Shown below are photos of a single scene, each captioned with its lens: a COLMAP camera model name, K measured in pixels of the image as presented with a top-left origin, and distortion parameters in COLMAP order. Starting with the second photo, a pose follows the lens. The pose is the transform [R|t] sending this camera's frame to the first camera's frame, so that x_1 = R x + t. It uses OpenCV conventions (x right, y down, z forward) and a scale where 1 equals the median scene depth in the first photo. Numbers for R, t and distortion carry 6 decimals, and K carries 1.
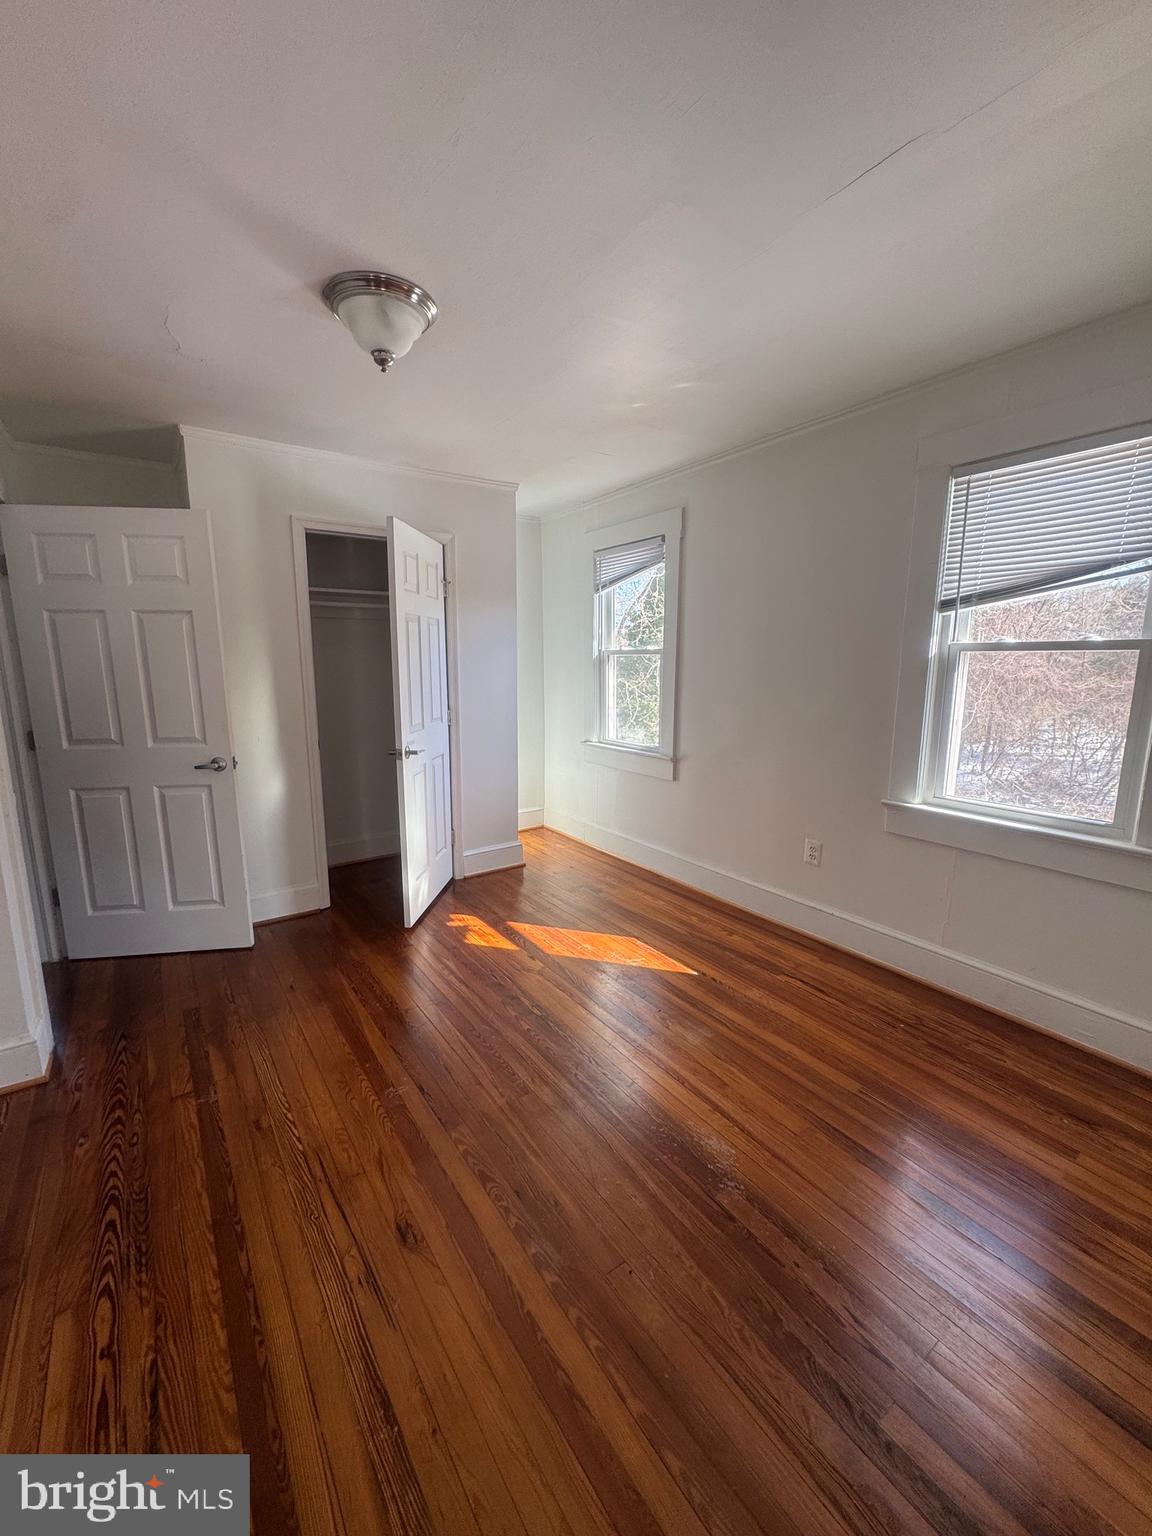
lens RADIAL K [[612.1, 0, 580.9], [0, 612.1, 762.4], [0, 0, 1]] dist [-0.003036, 0.000464]
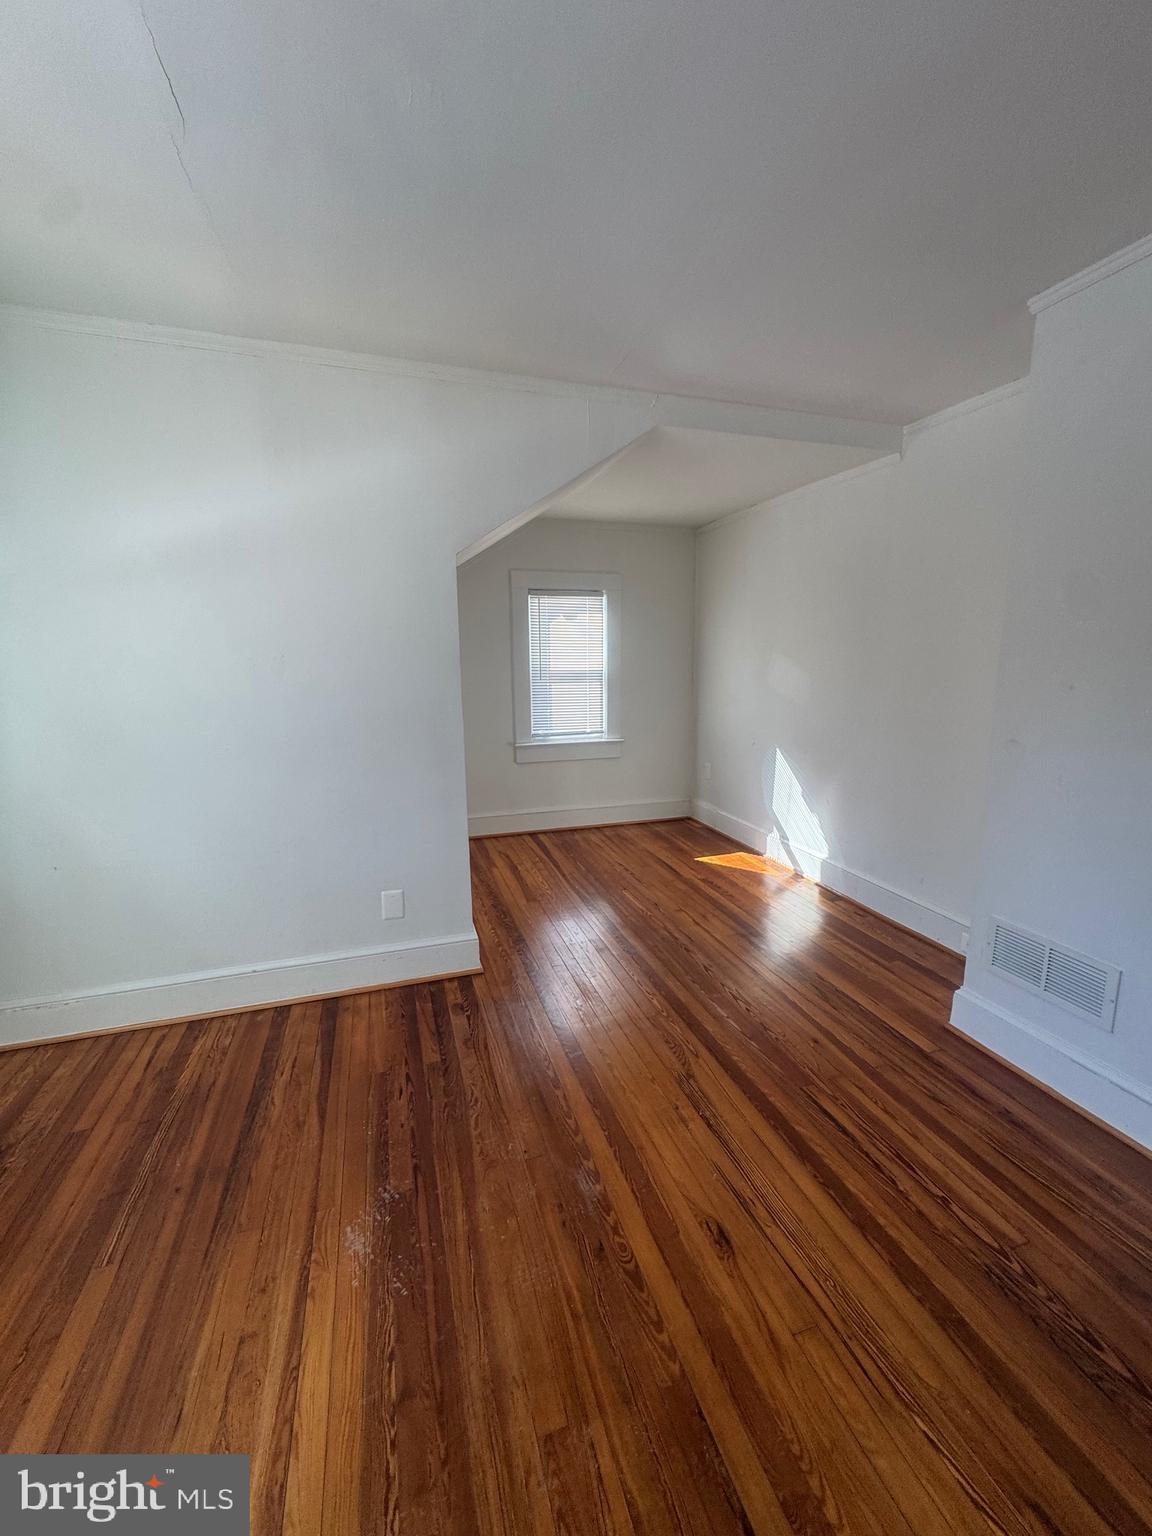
lens RADIAL K [[612.1, 0, 578.7], [0, 612.1, 778.0], [0, 0, 1]] dist [-0.003036, 0.000464]
pose [[-0.952459, -0.050066, 0.300526, -0.305312], [0.061996, 0.933918, 0.352070, -0.251015], [-0.298294, 0.353964, -0.886414, 1.551575]]
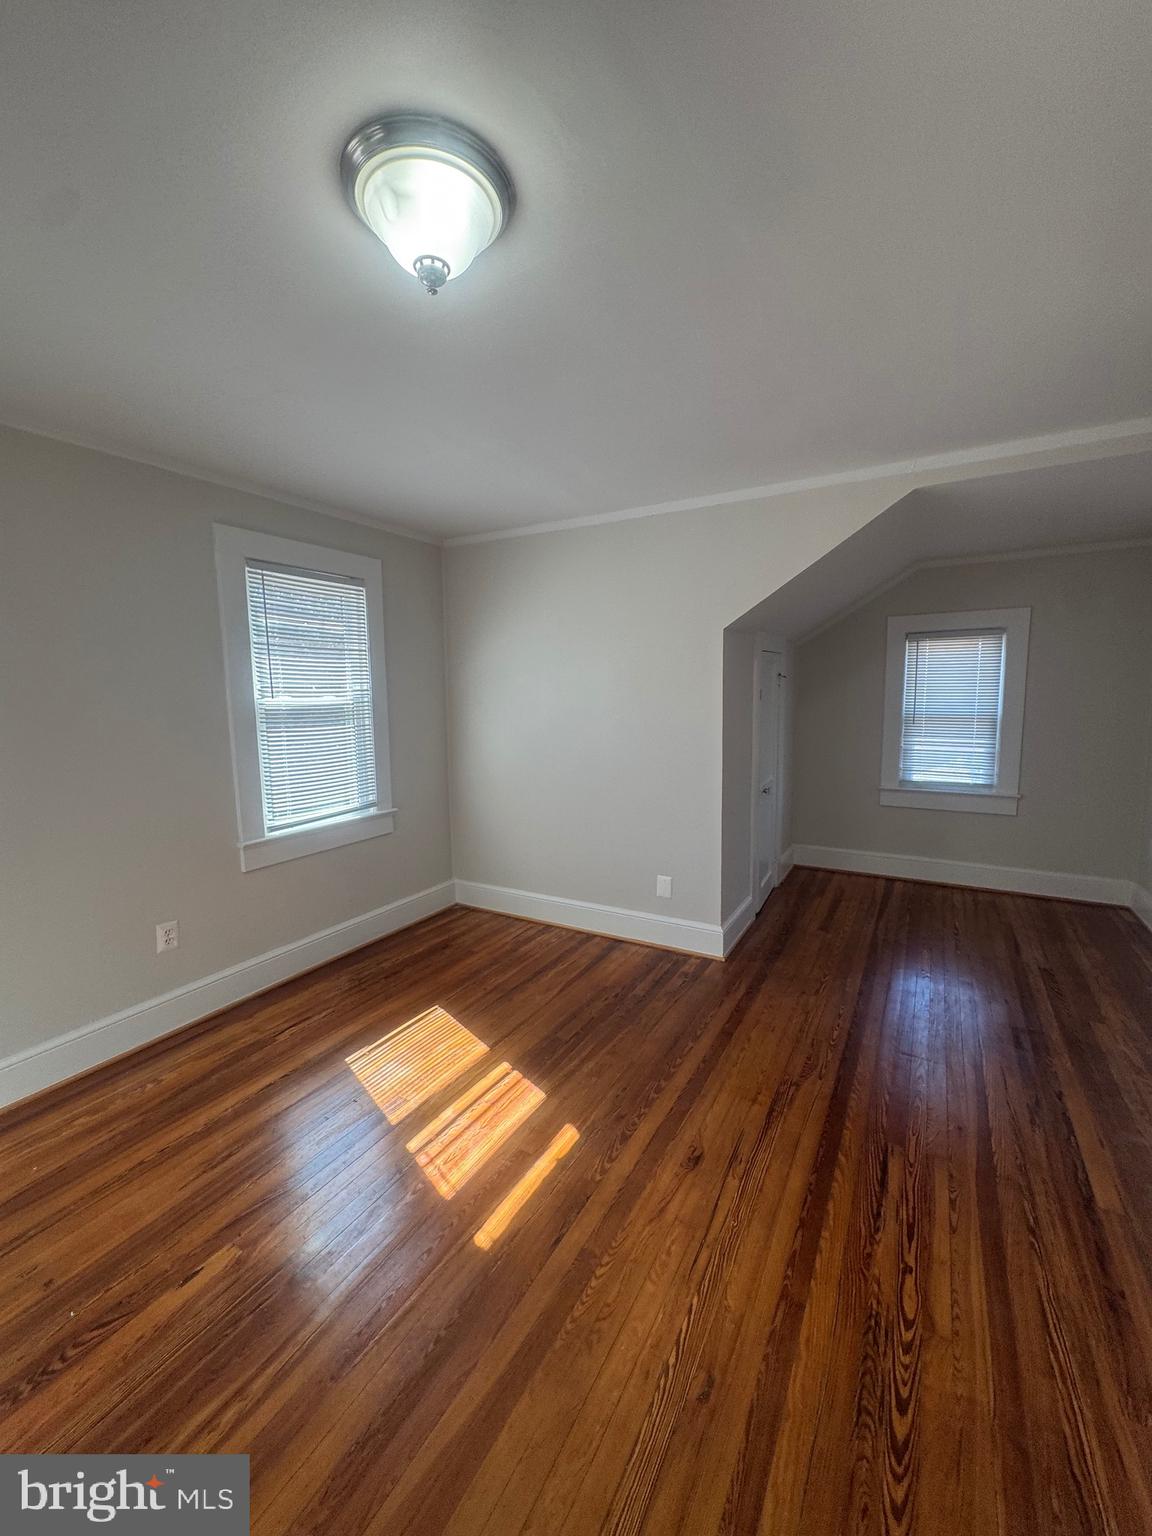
lens RADIAL K [[612.1, 0, 570.8], [0, 612.1, 767.0], [0, 0, 1]] dist [-0.003036, 0.000464]
pose [[-0.401525, -0.100668, 0.910299, -1.169730], [0.173035, 0.967701, 0.183340, -0.277290], [-0.899353, 0.231129, -0.371137, 1.407510]]
